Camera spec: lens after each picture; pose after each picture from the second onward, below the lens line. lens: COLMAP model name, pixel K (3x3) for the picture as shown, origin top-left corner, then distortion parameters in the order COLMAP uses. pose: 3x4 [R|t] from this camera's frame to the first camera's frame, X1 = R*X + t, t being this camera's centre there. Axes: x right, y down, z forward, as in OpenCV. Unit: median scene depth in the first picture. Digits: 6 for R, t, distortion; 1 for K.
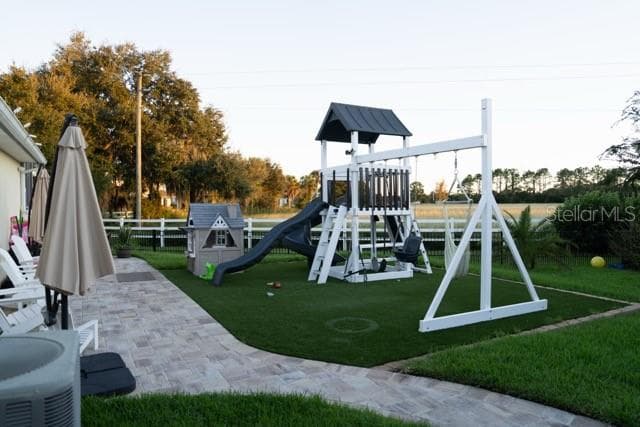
lens RADIAL K [[461.2, 0, 326.9], [0, 461.2, 213.6], [0, 0, 1]] dist [-0.057655, 0.003435]
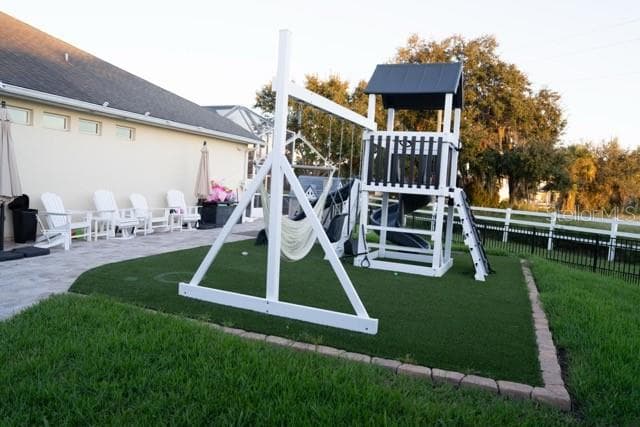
lens RADIAL K [[461.2, 0, 326.9], [0, 461.2, 213.6], [0, 0, 1]] dist [-0.057655, 0.003435]
pose [[0.610331, 0.093025, -0.786666, 0.252863], [-0.085480, 0.995016, 0.051344, 0.003327], [0.787521, 0.035907, 0.615241, 0.145300]]
